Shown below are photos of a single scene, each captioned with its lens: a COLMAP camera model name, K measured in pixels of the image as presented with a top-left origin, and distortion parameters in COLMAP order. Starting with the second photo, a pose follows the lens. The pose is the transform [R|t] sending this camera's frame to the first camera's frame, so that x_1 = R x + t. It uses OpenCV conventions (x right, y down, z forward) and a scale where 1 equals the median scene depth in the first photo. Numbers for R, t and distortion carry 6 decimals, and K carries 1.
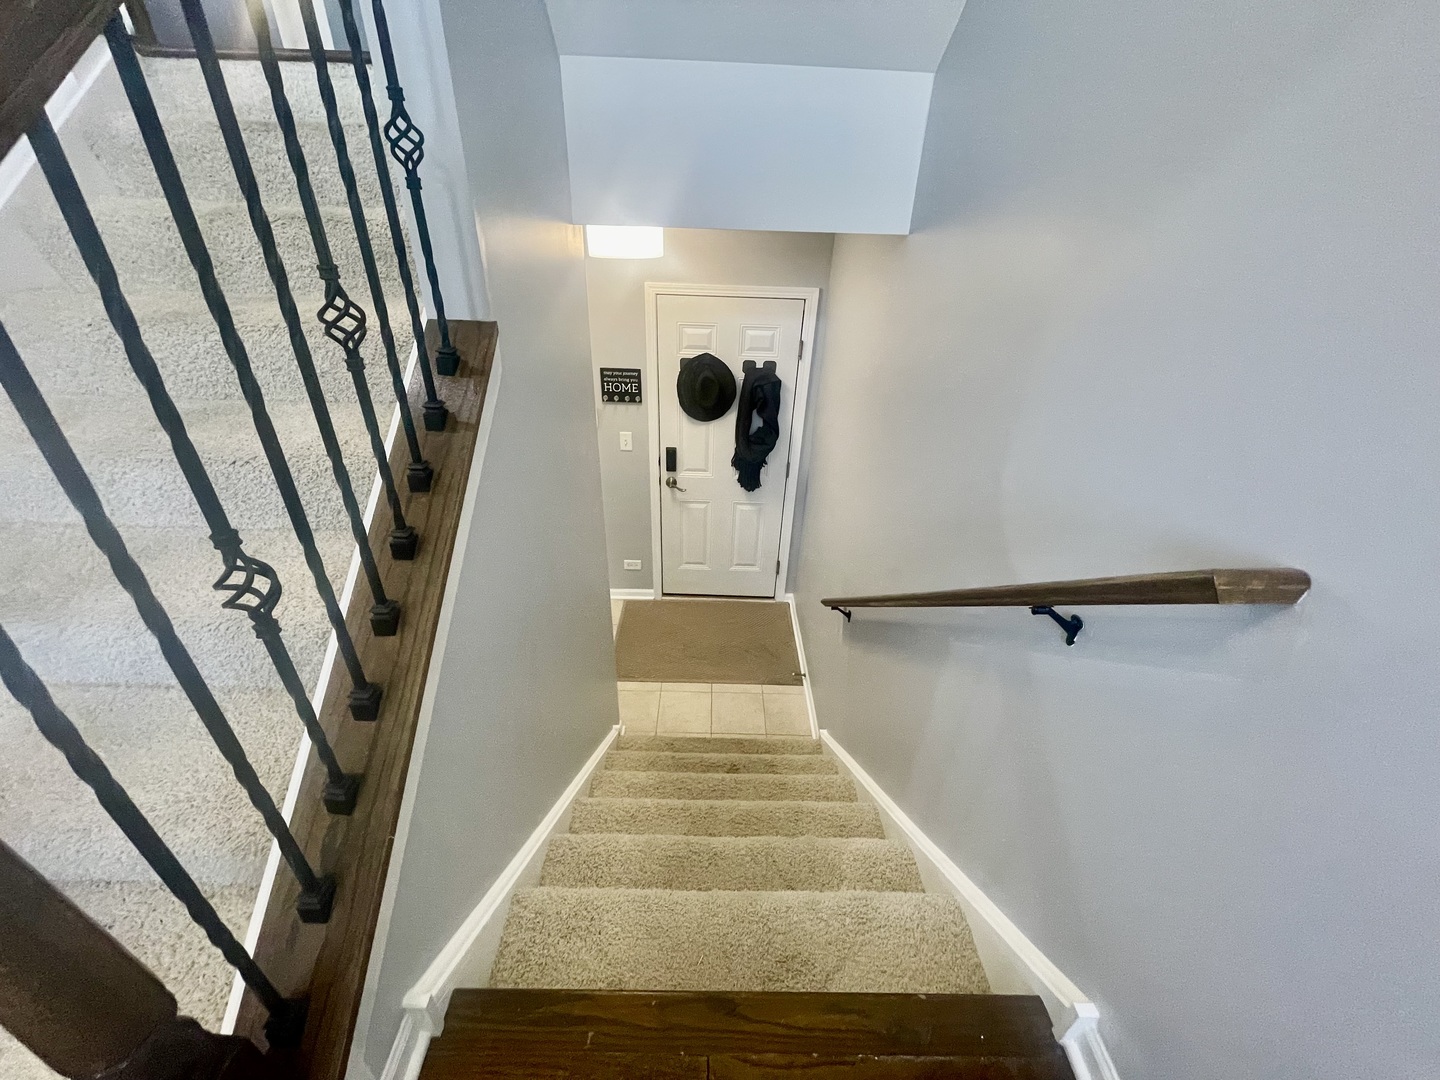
lens RADIAL K [[573.7, 0, 715.5], [0, 573.7, 537.6], [0, 0, 1]] dist [0.000445, -0.000018]
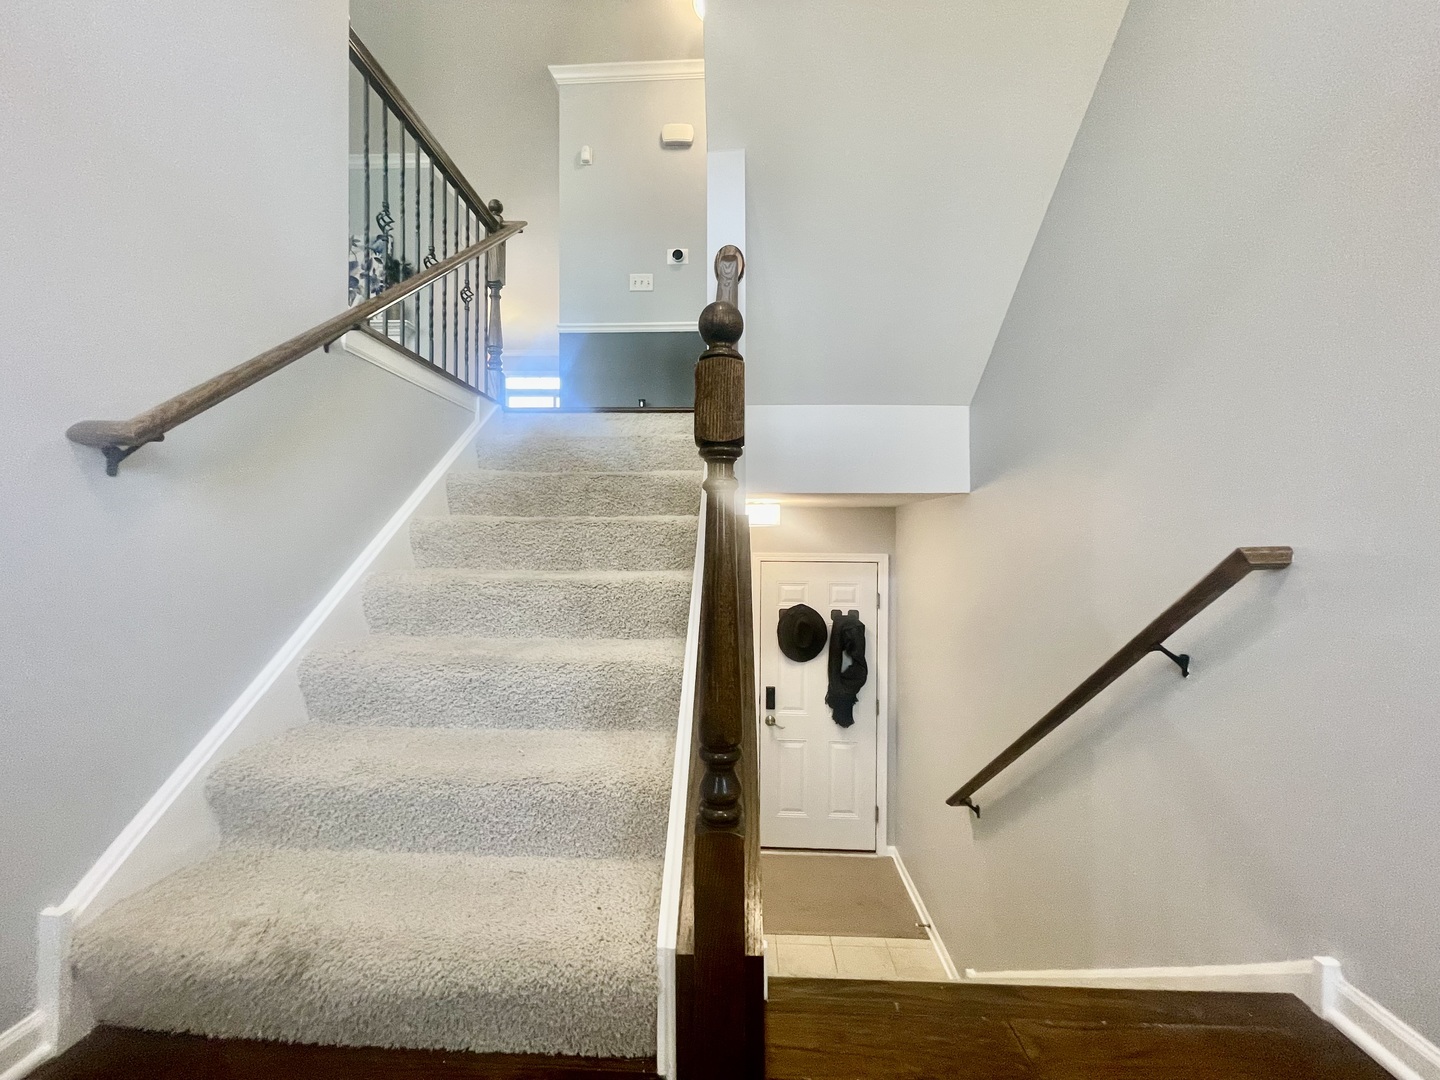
lens RADIAL K [[582.2, 0, 714.8], [0, 582.2, 540.6], [0, 0, 1]] dist [-0.002160, -0.000179]
pose [[0.999073, -0.021420, -0.037329, -0.142420], [-0.000774, 0.858265, -0.513207, 0.188676], [0.043031, 0.512760, 0.857453, -0.132678]]
